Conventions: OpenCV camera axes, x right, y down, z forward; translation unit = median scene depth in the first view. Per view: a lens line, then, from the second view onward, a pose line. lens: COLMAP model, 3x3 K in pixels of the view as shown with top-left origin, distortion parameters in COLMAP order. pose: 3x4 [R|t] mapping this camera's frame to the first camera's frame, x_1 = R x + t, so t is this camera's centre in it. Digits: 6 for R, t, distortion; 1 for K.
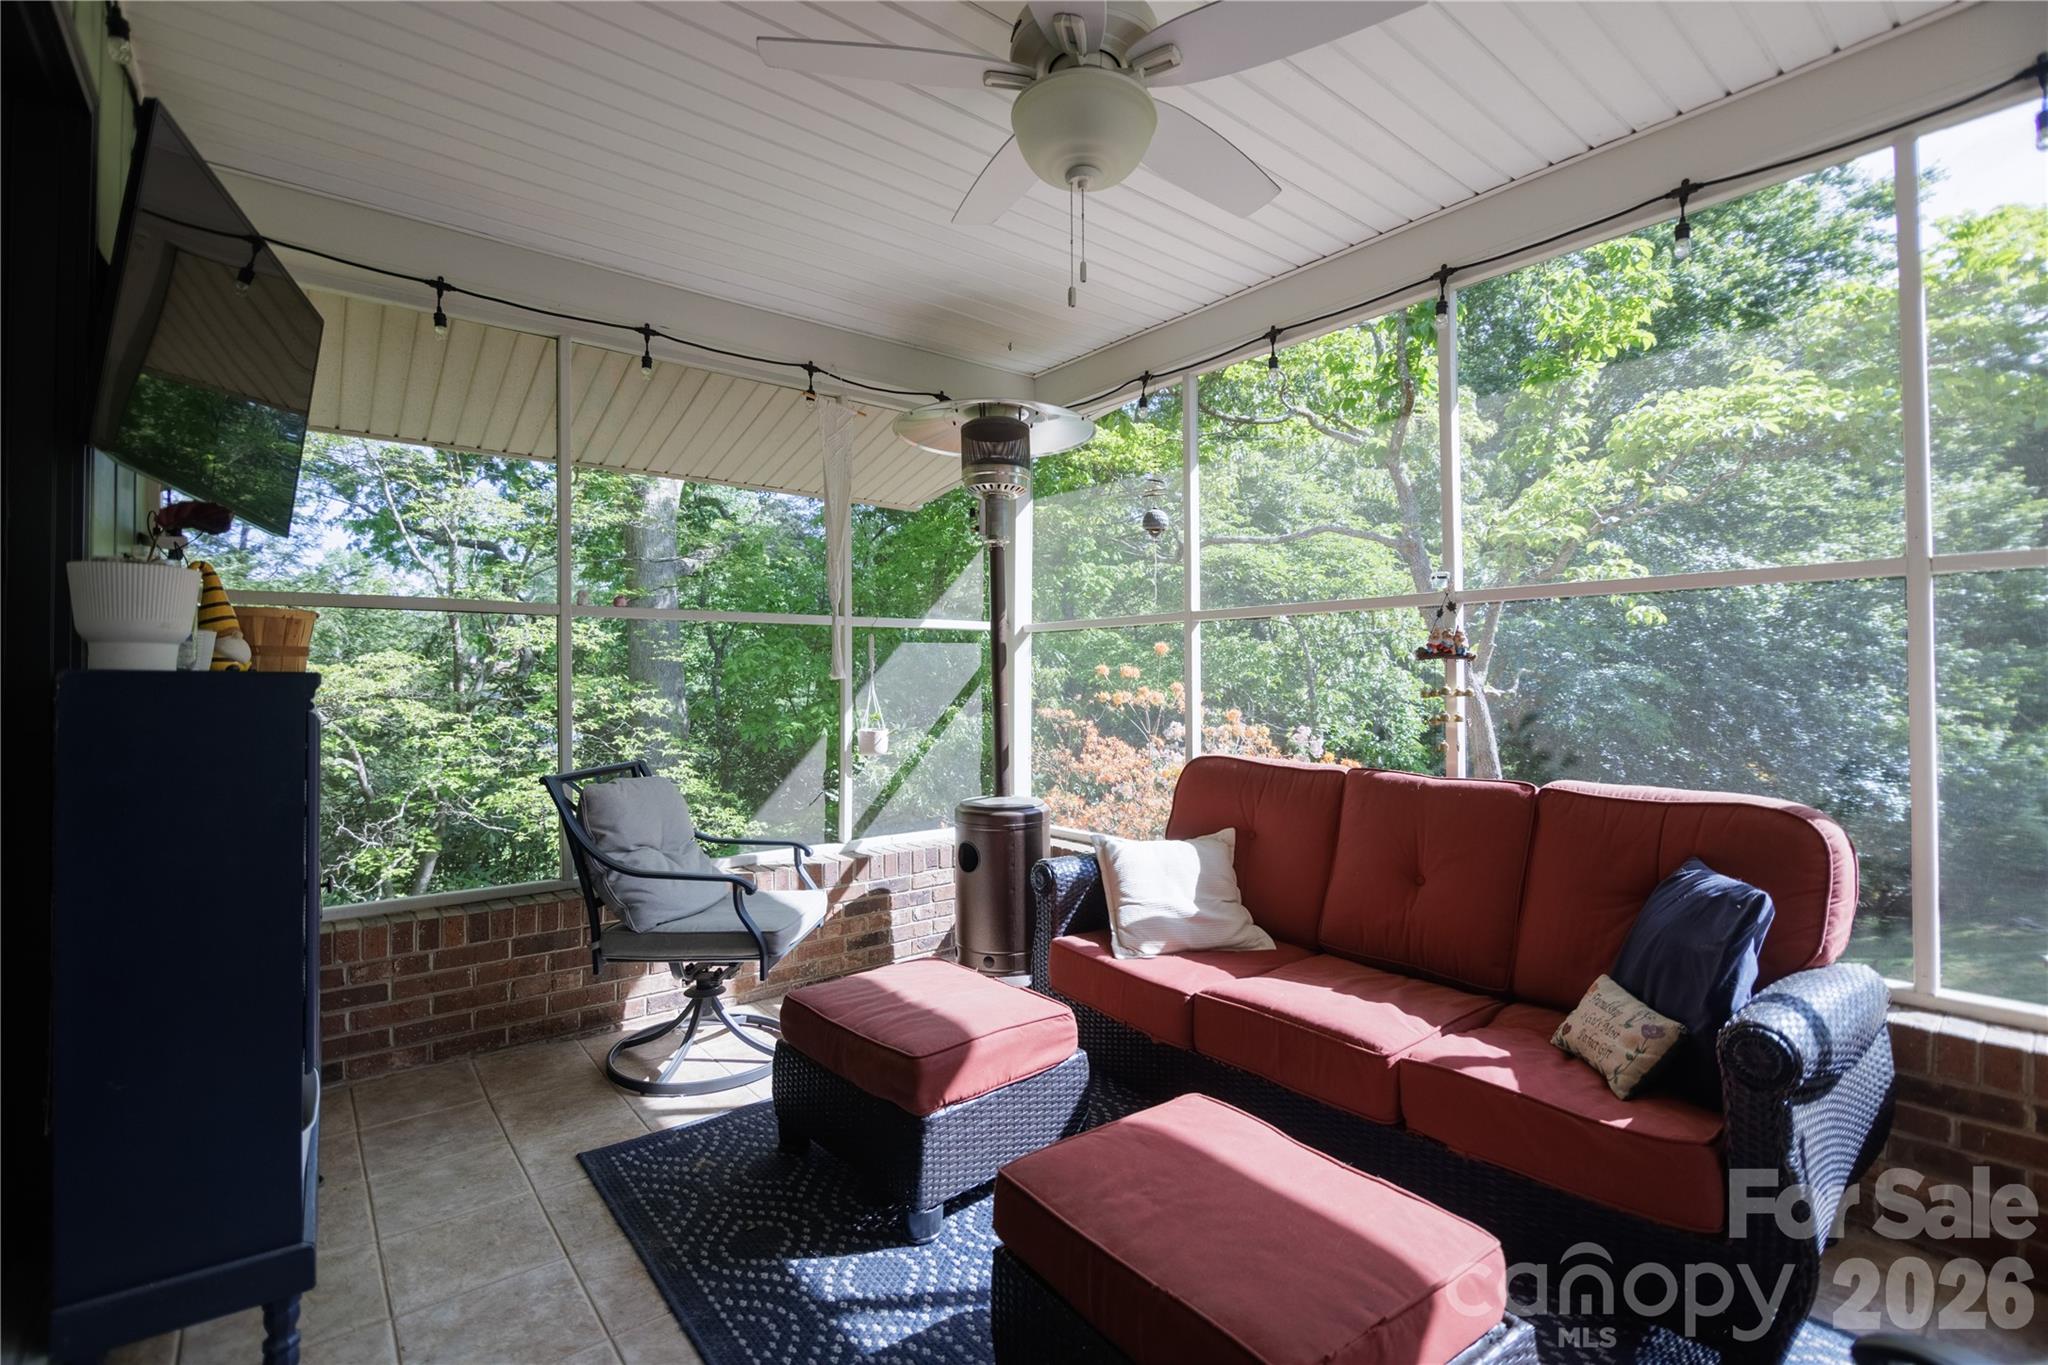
lens RADIAL K [[912.4, 0, 1026.5], [0, 912.4, 681.1], [0, 0, 1]] dist [-0.011785, -0.002719]
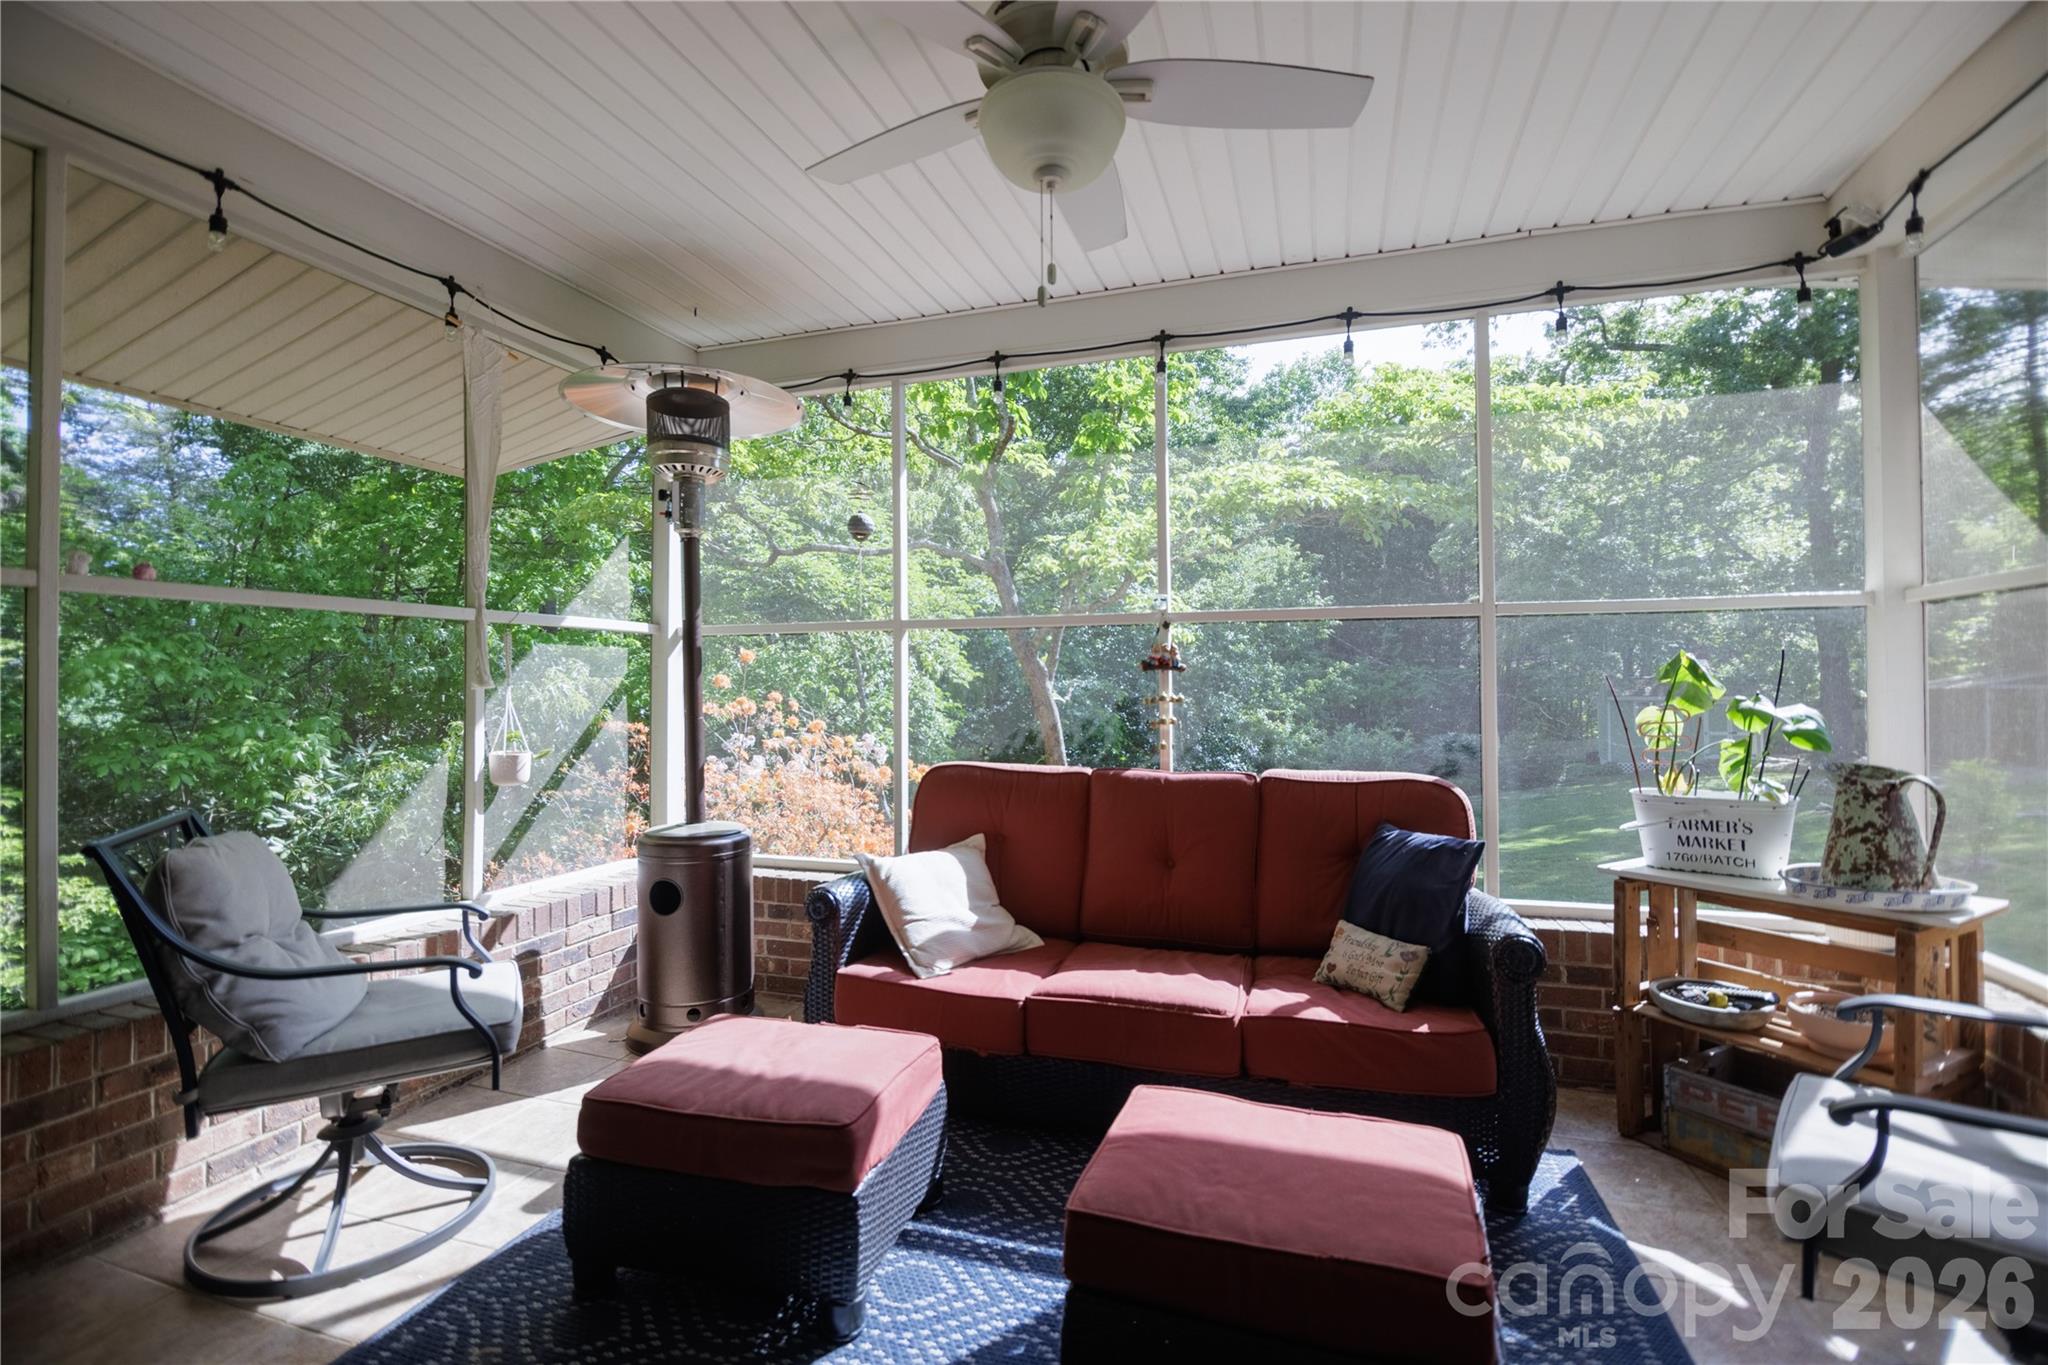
lens RADIAL K [[912.4, 0, 1028.4], [0, 912.4, 680.0], [0, 0, 1]] dist [-0.011785, -0.002719]
pose [[0.838643, 0.003203, 0.544672, -0.314670], [0.003295, 0.999935, -0.010954, 0.000018], [-0.544672, 0.010981, 0.838577, 0.123452]]
